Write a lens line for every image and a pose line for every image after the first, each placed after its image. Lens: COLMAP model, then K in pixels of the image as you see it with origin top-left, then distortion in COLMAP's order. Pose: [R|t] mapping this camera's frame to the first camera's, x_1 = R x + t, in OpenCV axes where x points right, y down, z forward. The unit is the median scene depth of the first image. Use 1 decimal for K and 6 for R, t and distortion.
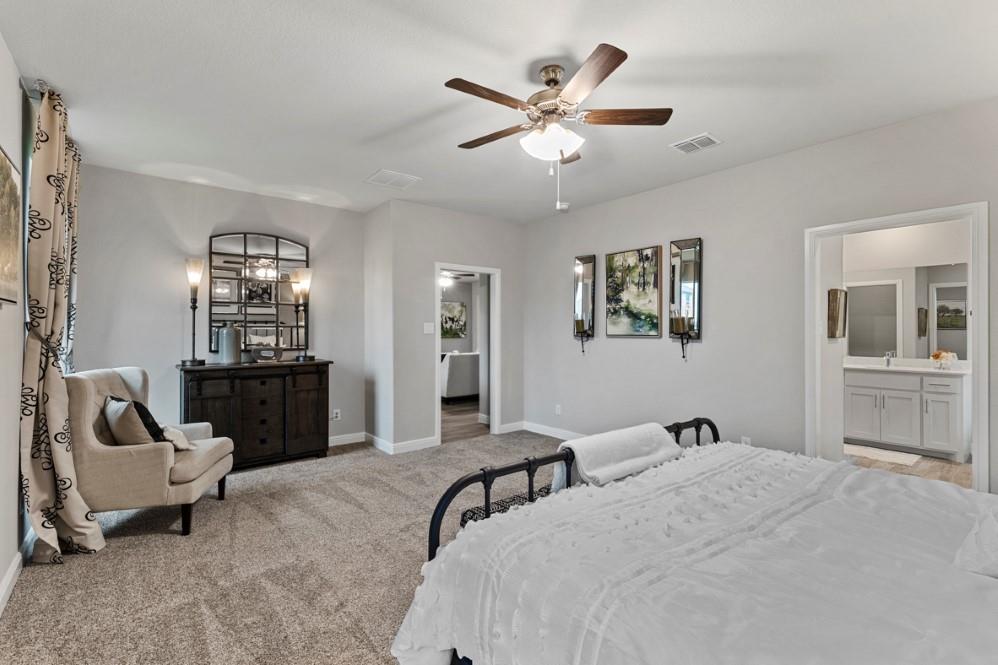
lens RADIAL K [[447.1, 0, 502.1], [0, 447.1, 325.2], [0, 0, 1]] dist [0.002791, -0.000468]
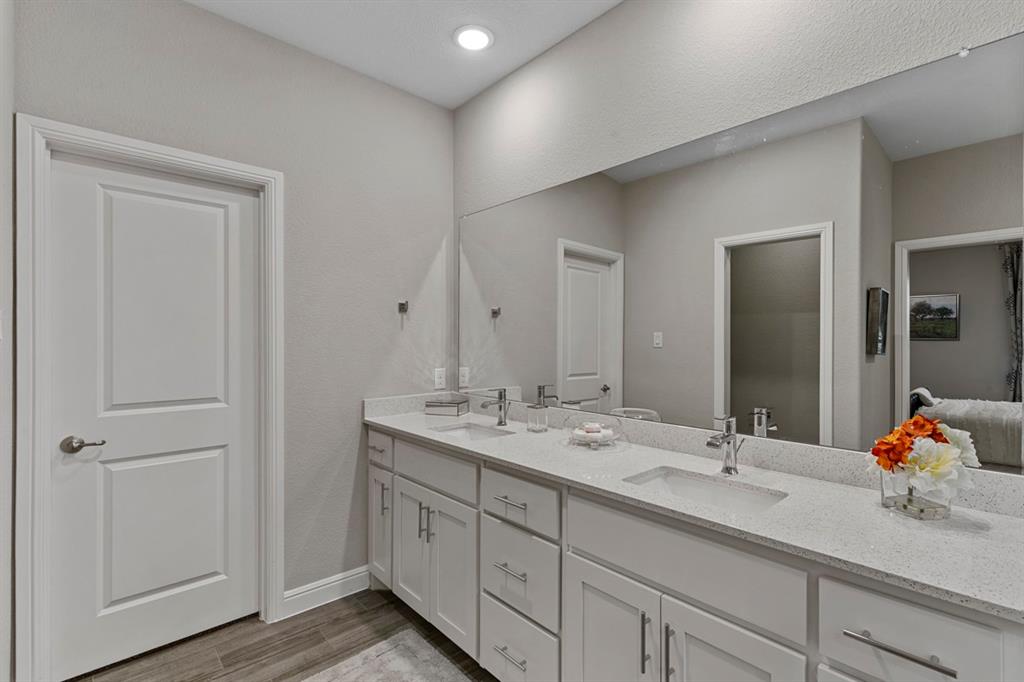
lens RADIAL K [[458.7, 0, 513.5], [0, 458.7, 339.7], [0, 0, 1]] dist [0.002791, -0.000468]
pose [[0.998637, 0.006369, 0.051811, 0.633091], [-0.006991, 0.999905, 0.011841, 0.008239], [-0.051731, -0.012187, 0.998587, 0.644394]]
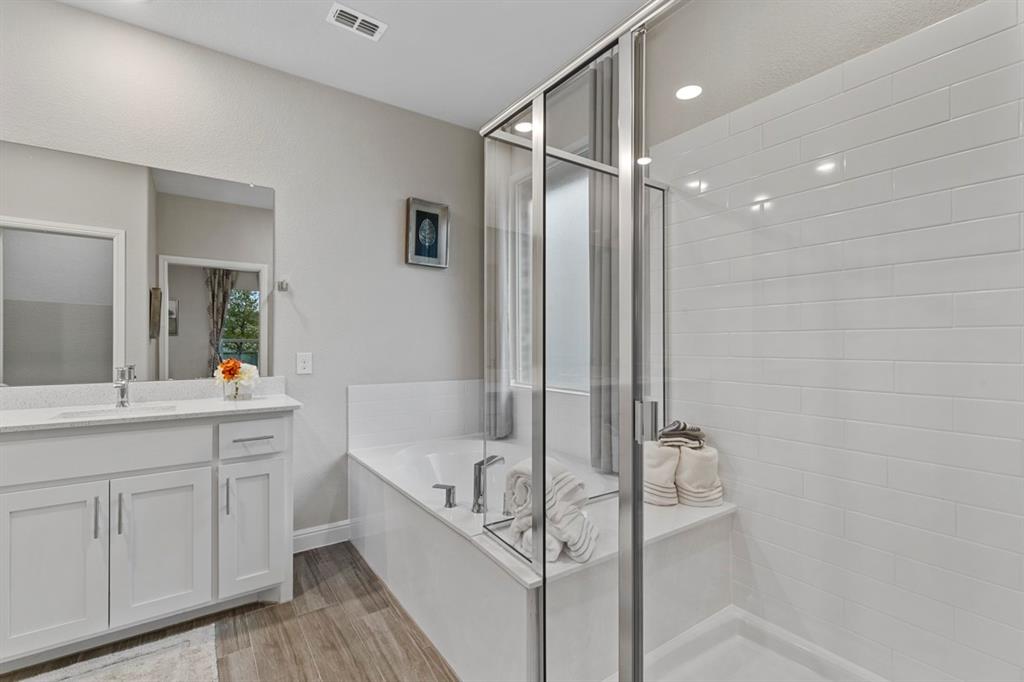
lens RADIAL K [[458.7, 0, 516.8], [0, 458.7, 344.1], [0, 0, 1]] dist [0.002791, -0.000468]
pose [[0.064700, 0.007862, 0.997874, 0.426650], [-0.017284, 0.999828, -0.006757, 0.030724], [-0.997755, -0.016810, 0.064825, 0.557471]]
